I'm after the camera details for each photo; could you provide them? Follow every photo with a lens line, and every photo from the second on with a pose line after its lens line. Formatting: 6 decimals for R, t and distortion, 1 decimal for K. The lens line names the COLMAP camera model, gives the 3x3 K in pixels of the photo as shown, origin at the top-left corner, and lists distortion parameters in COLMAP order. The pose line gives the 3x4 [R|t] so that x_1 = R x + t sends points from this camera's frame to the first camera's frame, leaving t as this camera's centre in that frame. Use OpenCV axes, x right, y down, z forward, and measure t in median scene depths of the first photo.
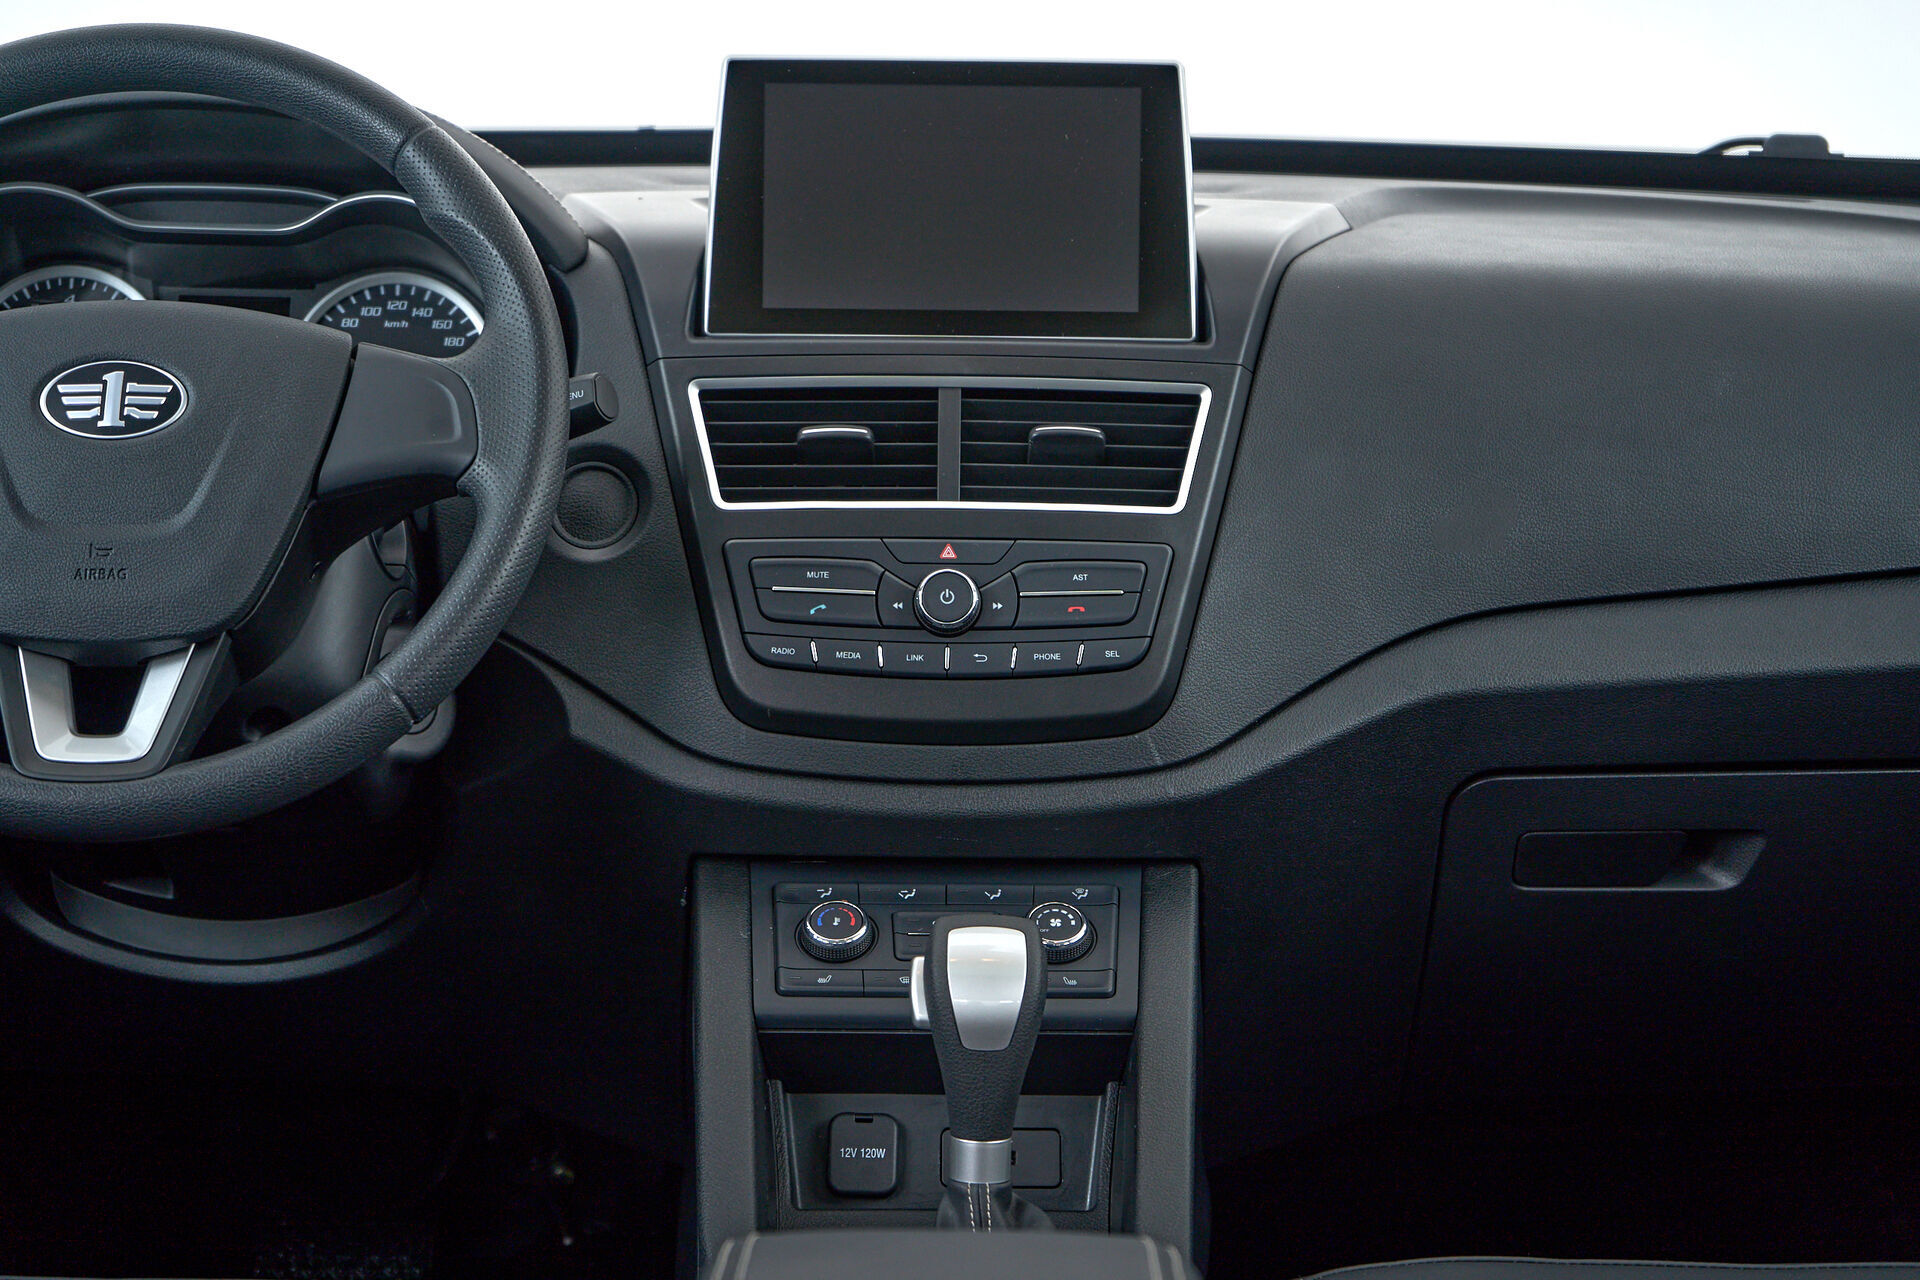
lens RADIAL K [[3897.4, 0, 960.0], [0, 3897.4, 640.0], [0, 0, 1]] dist [-0.006454, 0.308216]
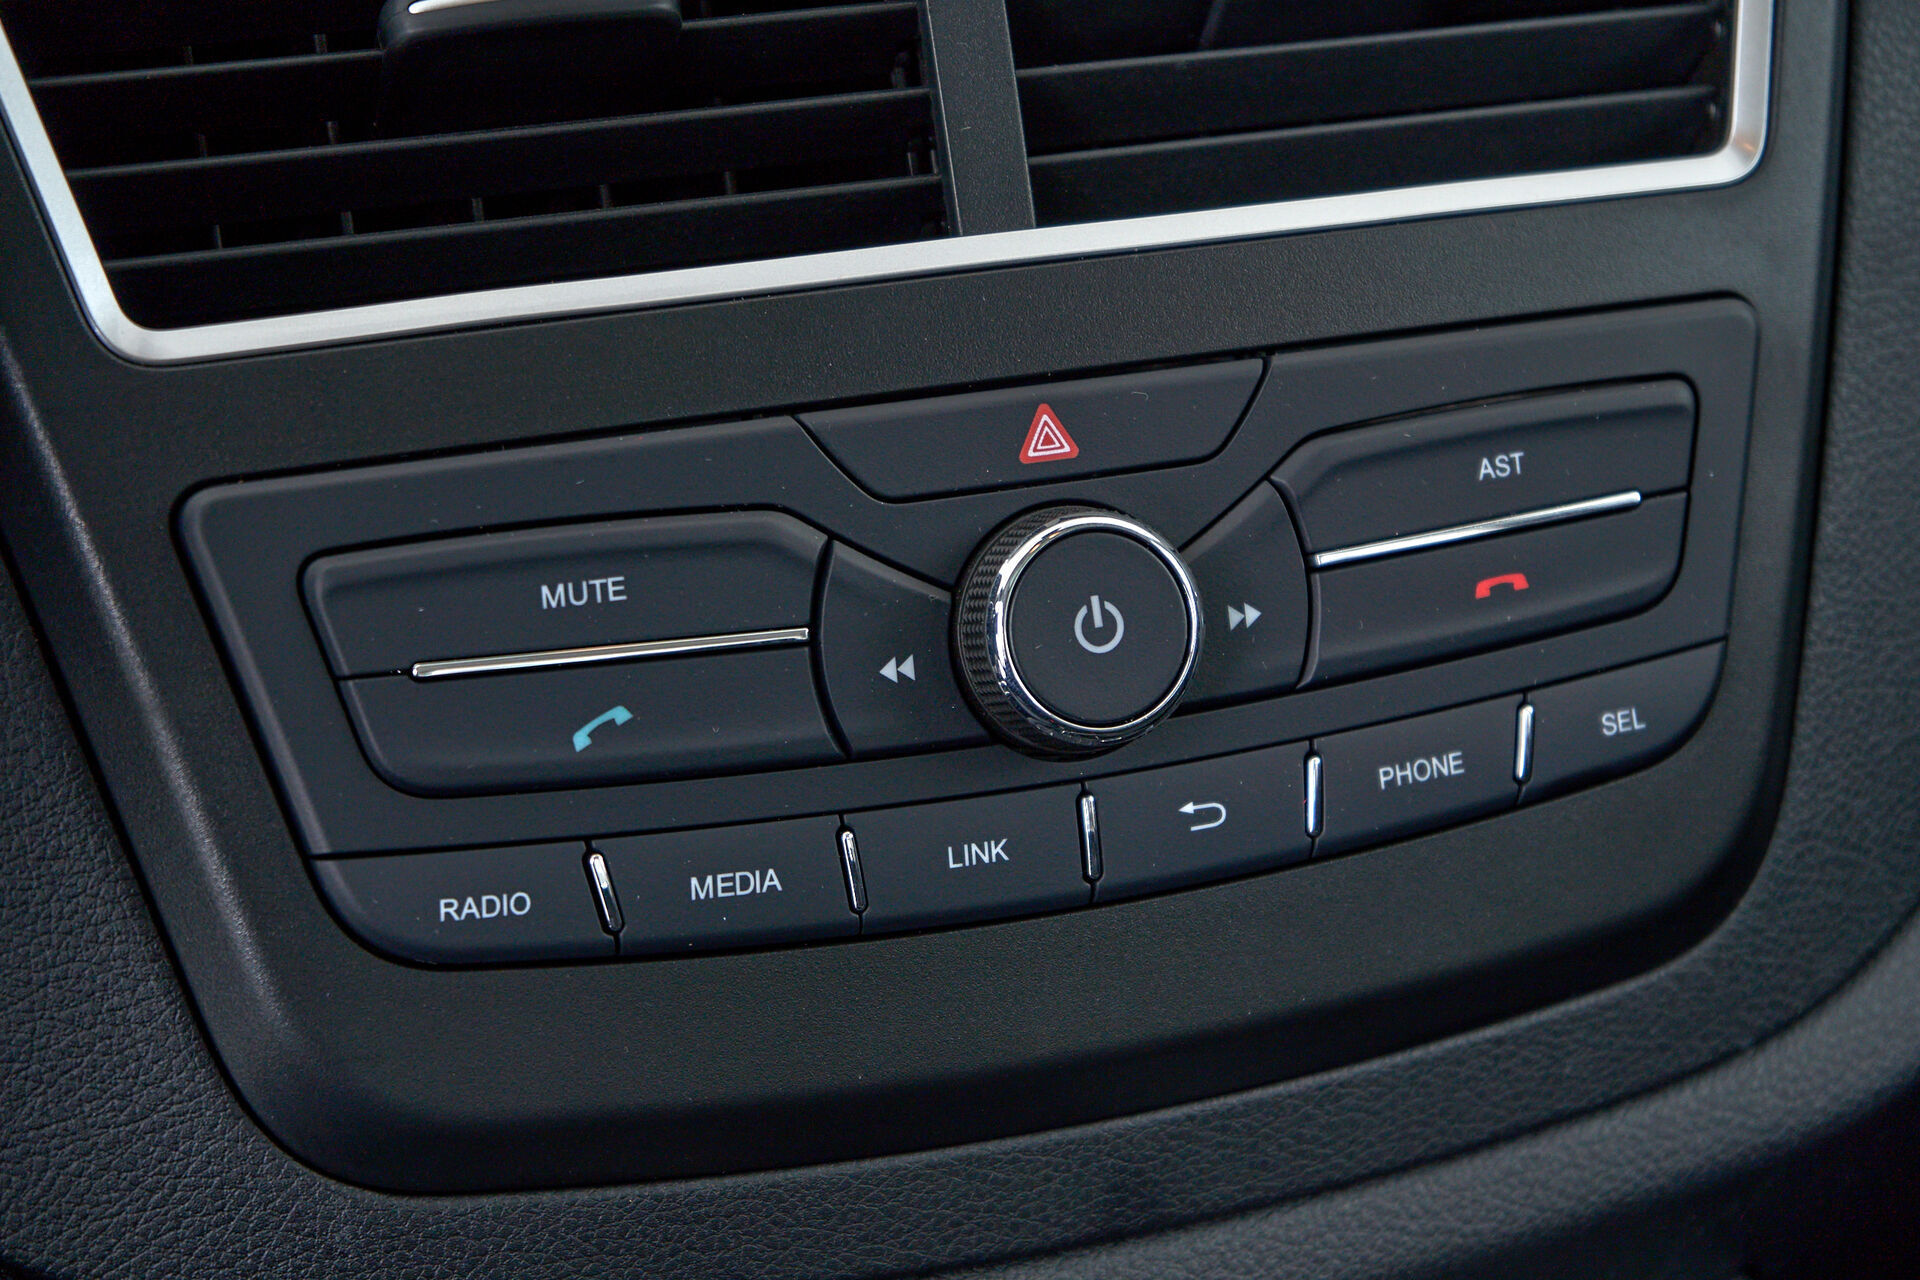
lens RADIAL K [[3869.3, 0, 960.0], [0, 3869.3, 640.0], [0, 0, 1]] dist [0.101053, 0.287280]
pose [[0.937387, -0.144770, 0.316777, -0.093688], [0.071841, 0.970331, 0.230862, -0.070211], [-0.340800, -0.193650, 0.919975, 0.757037]]
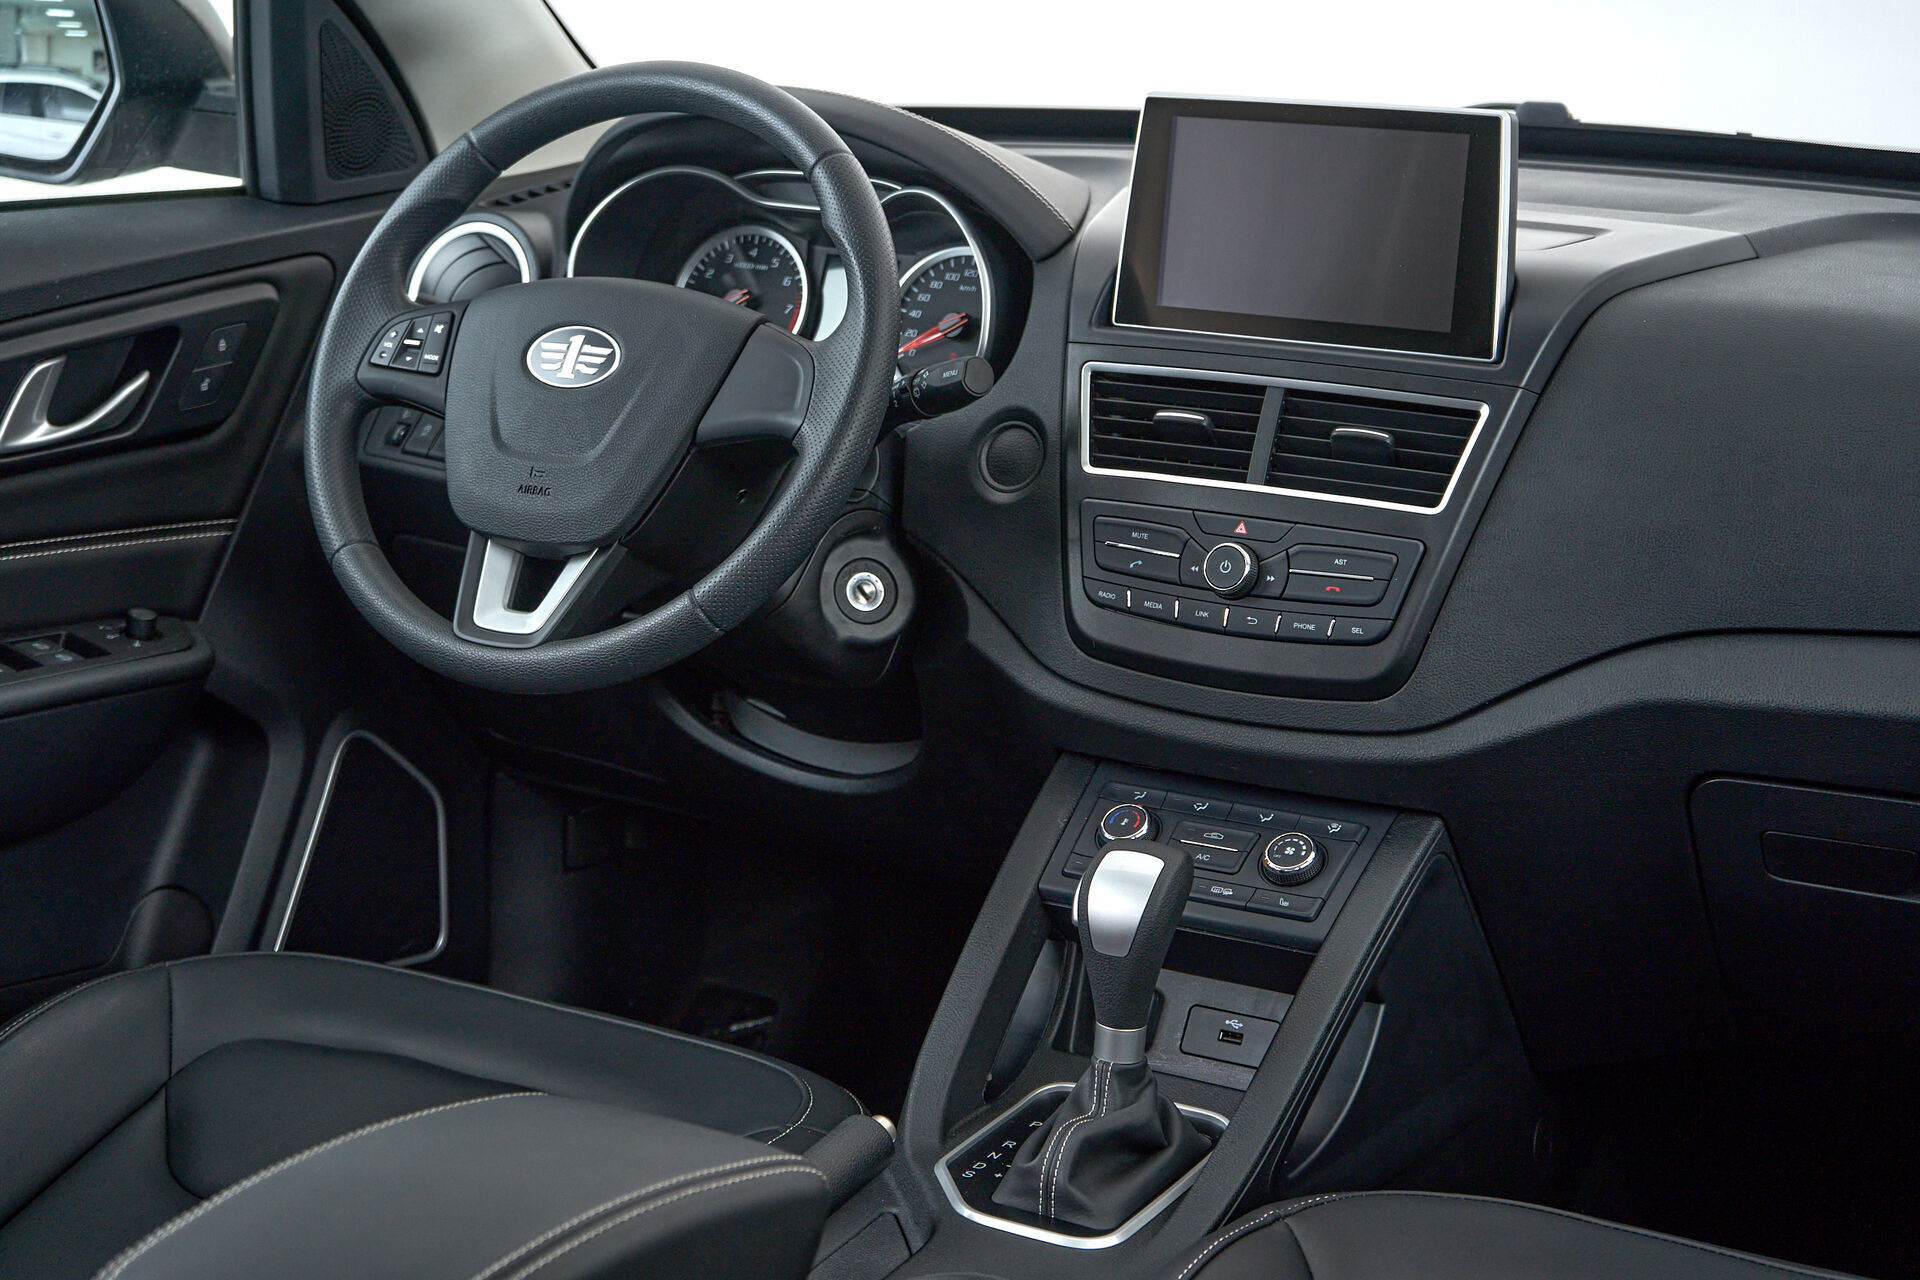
lens RADIAL K [[3241.2, 0, 960.0], [0, 3241.2, 640.0], [0, 0, 1]] dist [0.014720, 0.059151]
pose [[0.858181, 0.123014, -0.498391, 0.417964], [-0.080438, 0.991095, 0.106118, -0.086347], [0.507007, -0.050979, 0.860433, 0.108722]]
